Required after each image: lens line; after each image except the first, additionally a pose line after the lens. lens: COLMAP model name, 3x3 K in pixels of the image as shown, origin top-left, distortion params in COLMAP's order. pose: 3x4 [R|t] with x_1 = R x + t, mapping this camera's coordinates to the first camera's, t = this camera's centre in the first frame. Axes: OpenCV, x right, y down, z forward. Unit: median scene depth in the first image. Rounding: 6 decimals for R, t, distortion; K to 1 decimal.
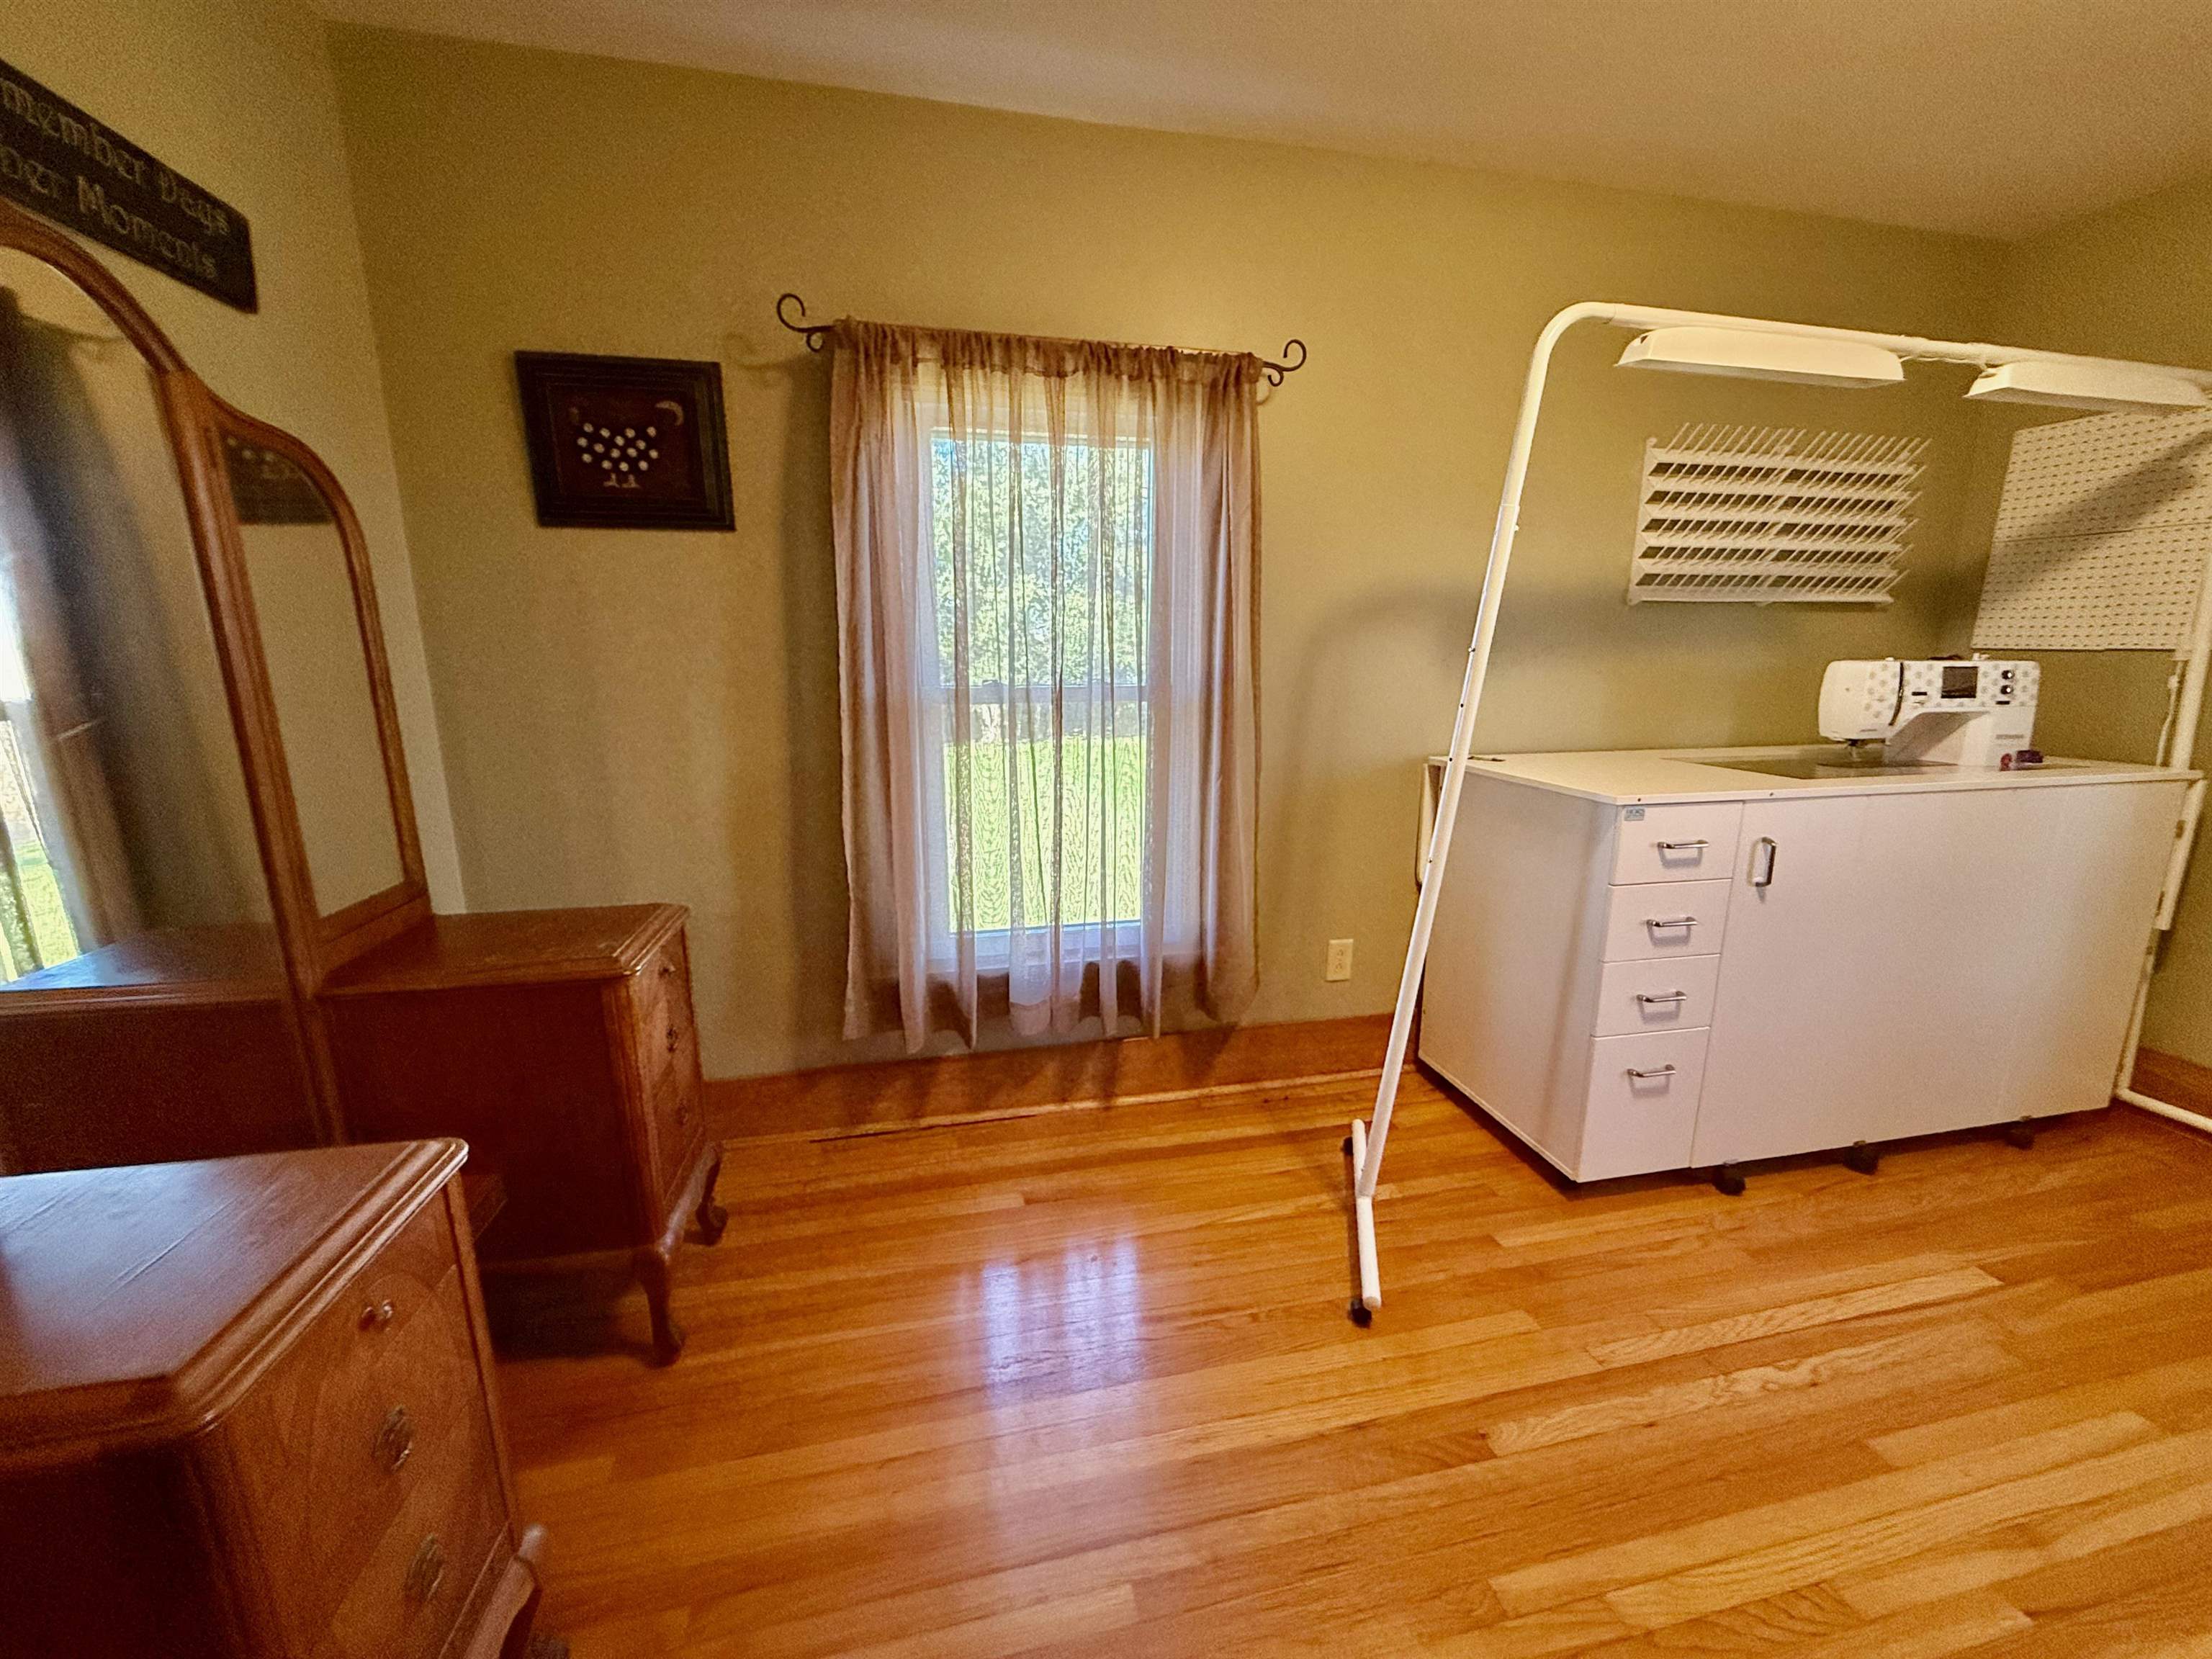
lens RADIAL K [[882.0, 0, 1107.2], [0, 882.0, 829.5], [0, 0, 1]] dist [0.001301, 0.000140]
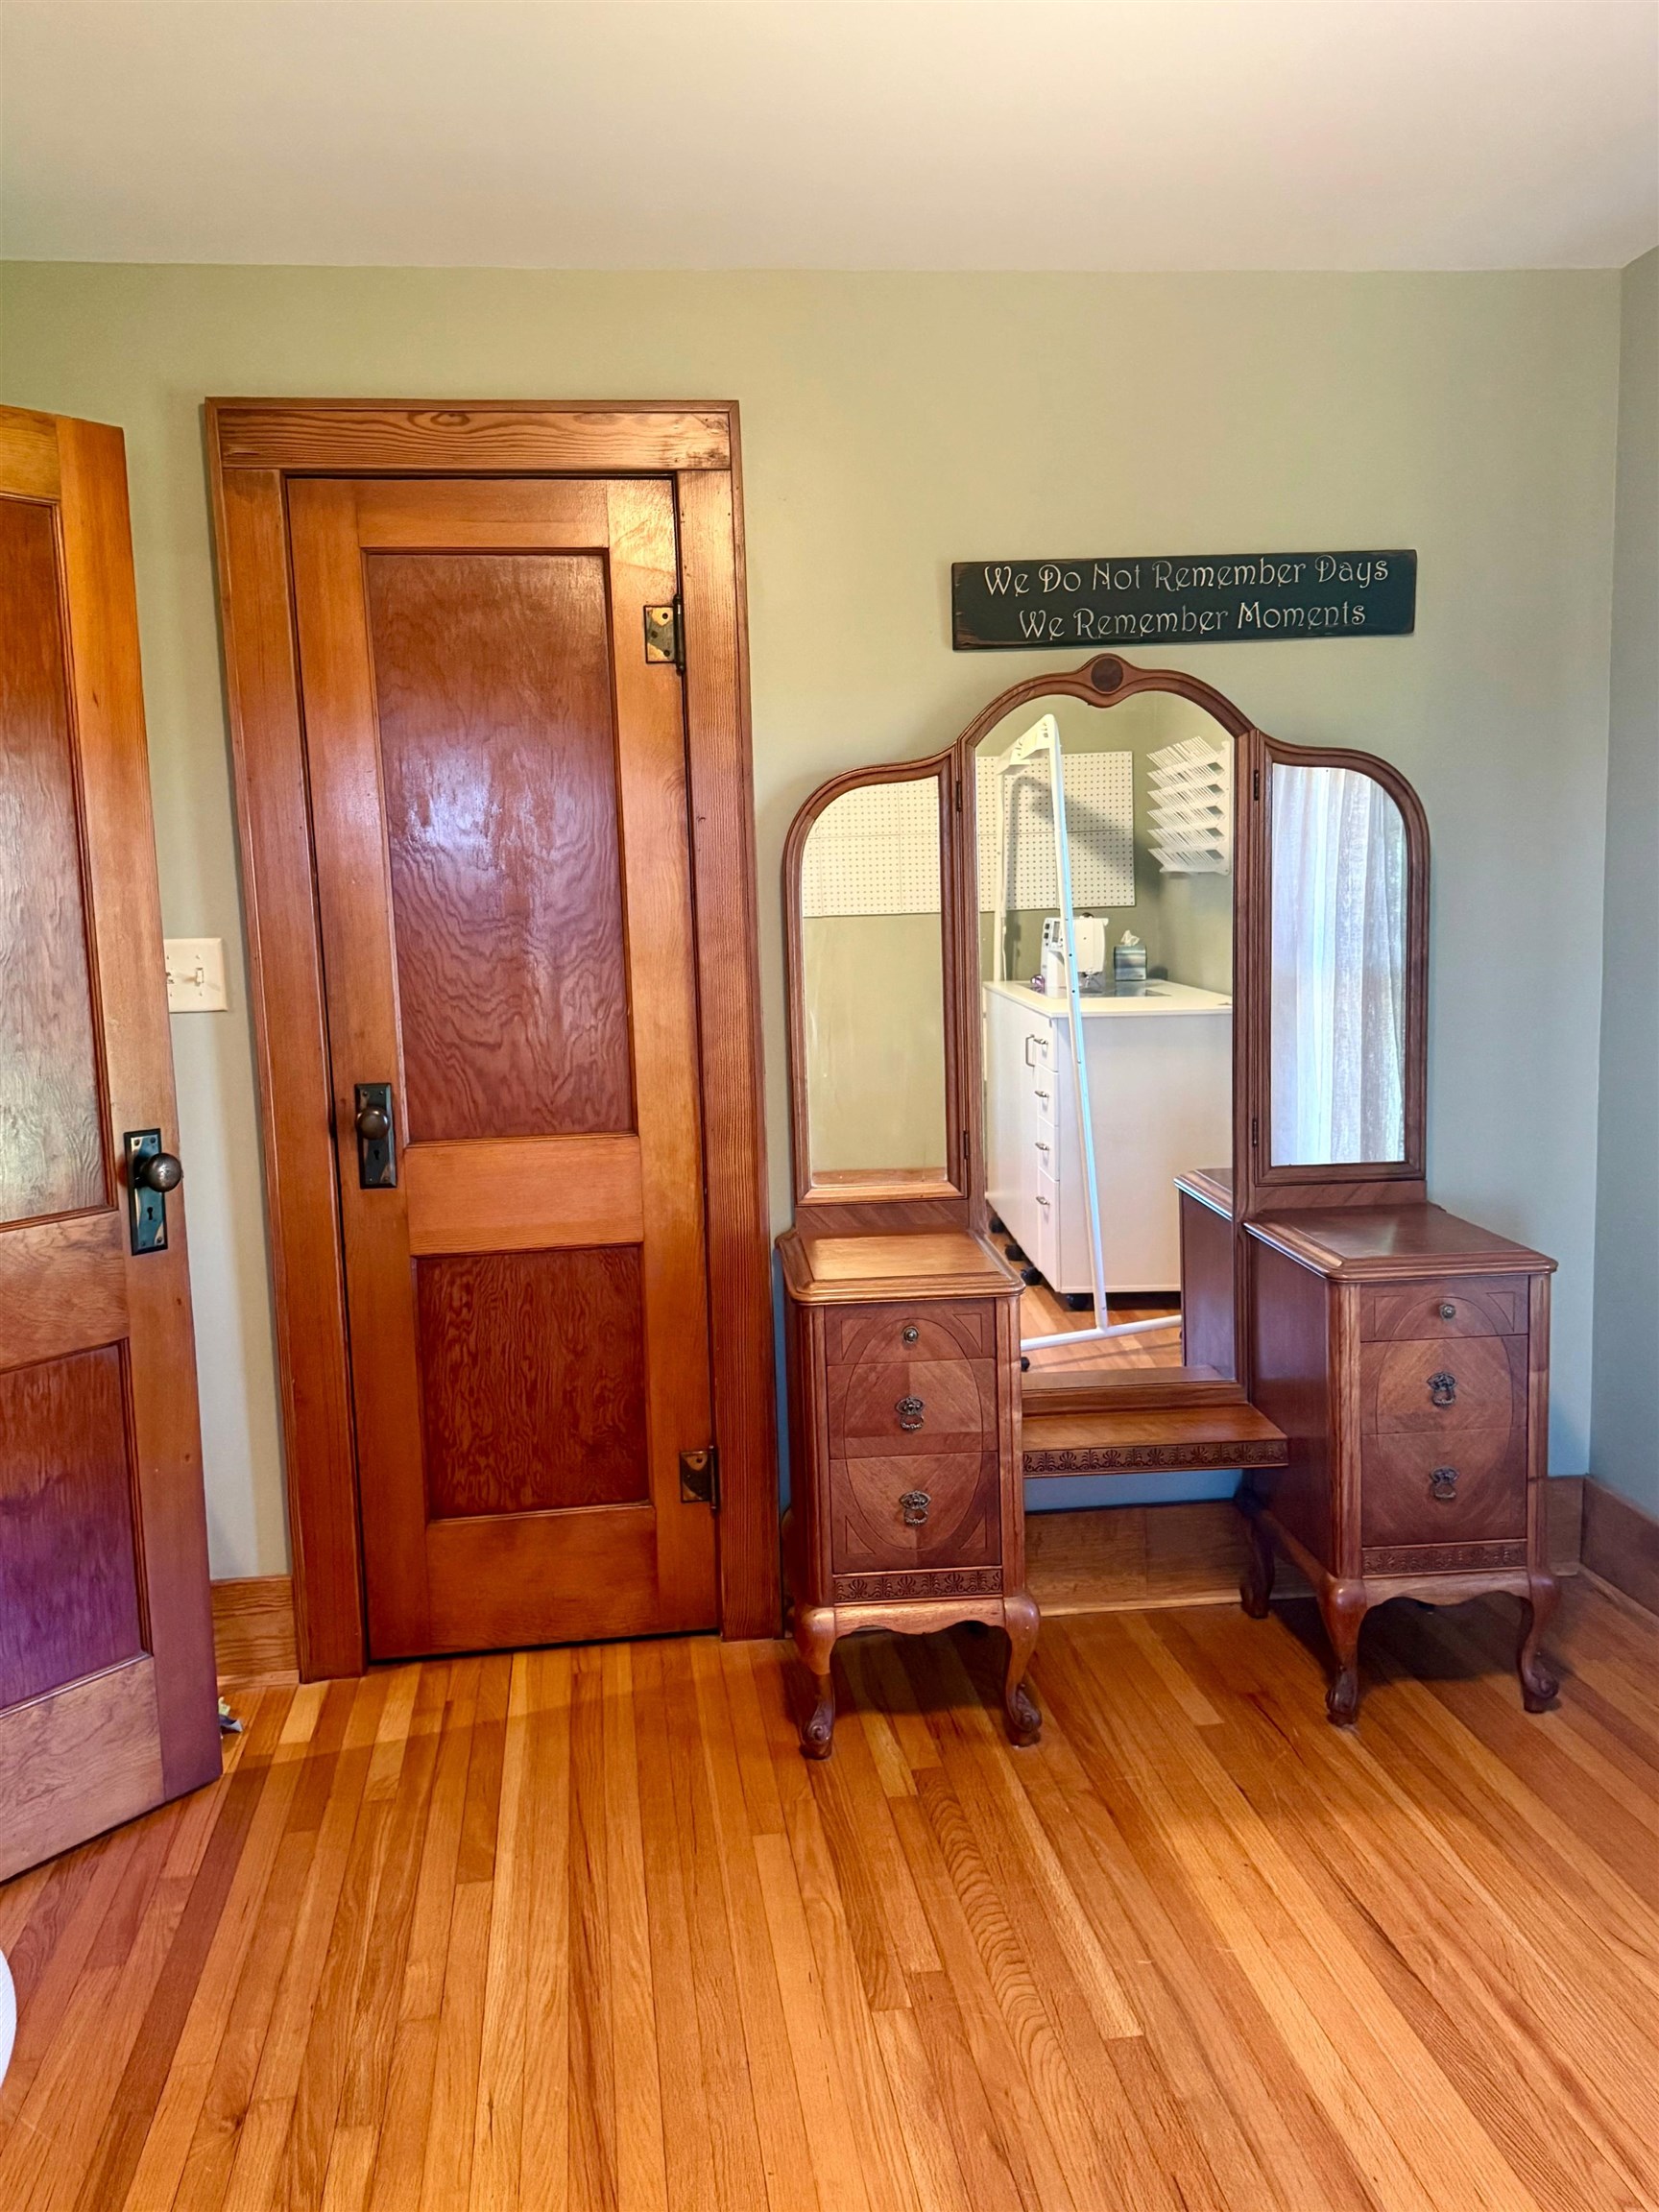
lens RADIAL K [[1837.4, 0, 824.7], [0, 1837.4, 1104.8], [0, 0, 1]] dist [0.007503, 0.001248]
pose [[-0.075285, 0.144787, -0.986595, 1.613123], [-0.174014, 0.972313, 0.155970, -0.268104], [0.981861, 0.183423, -0.048006, 0.555465]]
